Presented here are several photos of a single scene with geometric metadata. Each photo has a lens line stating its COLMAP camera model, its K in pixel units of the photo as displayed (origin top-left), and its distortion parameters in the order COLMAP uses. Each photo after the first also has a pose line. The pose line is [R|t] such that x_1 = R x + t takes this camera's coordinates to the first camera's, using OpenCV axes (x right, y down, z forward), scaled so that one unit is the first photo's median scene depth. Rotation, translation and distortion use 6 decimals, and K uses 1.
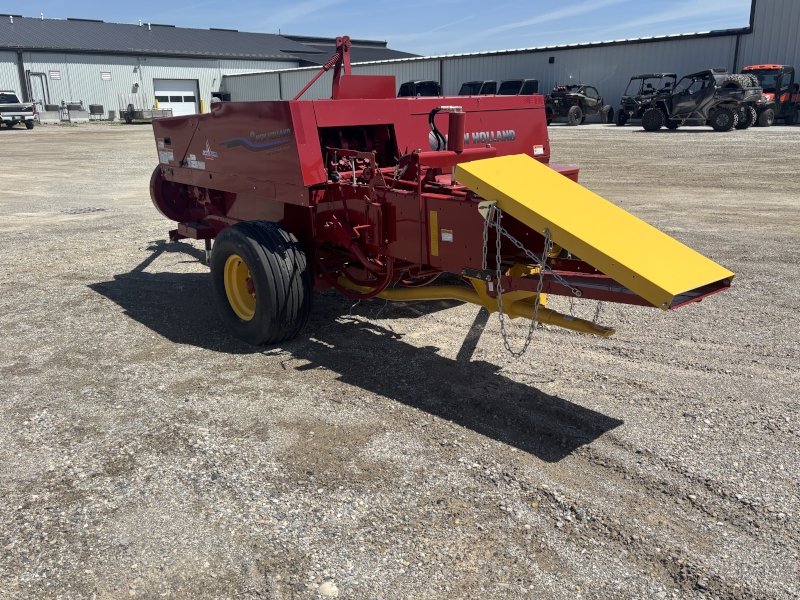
lens RADIAL K [[673.9, 0, 400.0], [0, 673.9, 300.0], [0, 0, 1]] dist [-0.004456, 0.002592]
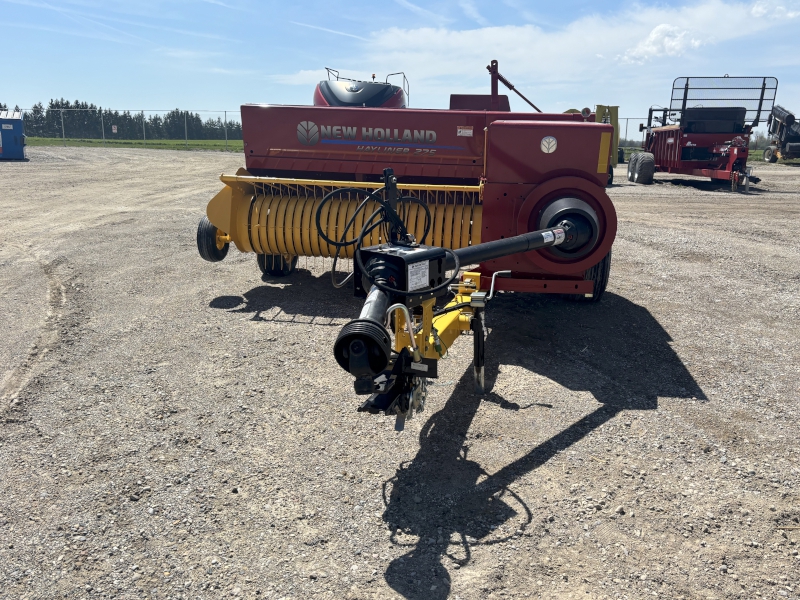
lens RADIAL K [[673.9, 0, 400.0], [0, 673.9, 300.0], [0, 0, 1]] dist [-0.004456, 0.002592]
pose [[-0.642934, -0.188366, 0.742398, -0.849065], [0.185531, 0.902118, 0.389565, -0.457586], [-0.743111, 0.388202, -0.545055, 1.768579]]
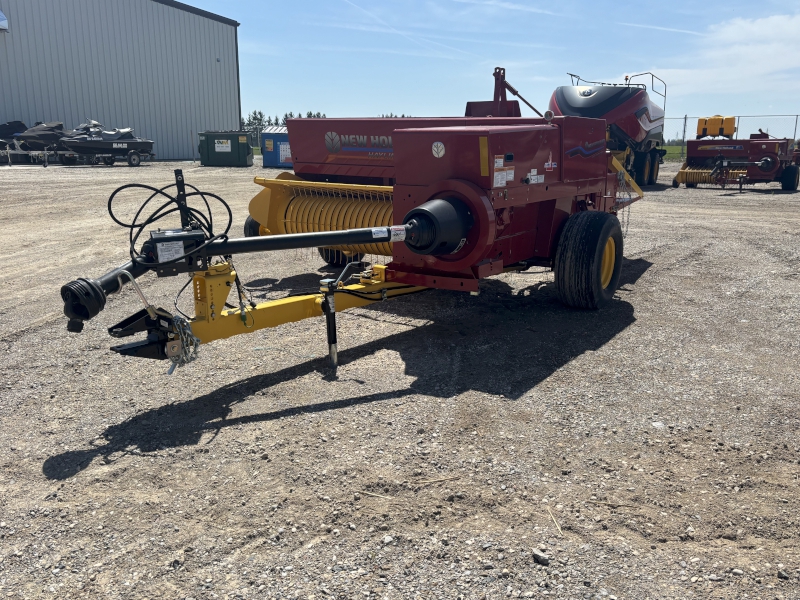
lens RADIAL K [[677.8, 0, 400.0], [0, 677.8, 300.0], [0, 0, 1]] dist [0.019819, -0.002157]
pose [[-0.263978, -0.217736, 0.939631, -1.173957], [0.254370, 0.923983, 0.285572, -0.362512], [-0.930383, 0.314398, -0.188525, 1.401138]]
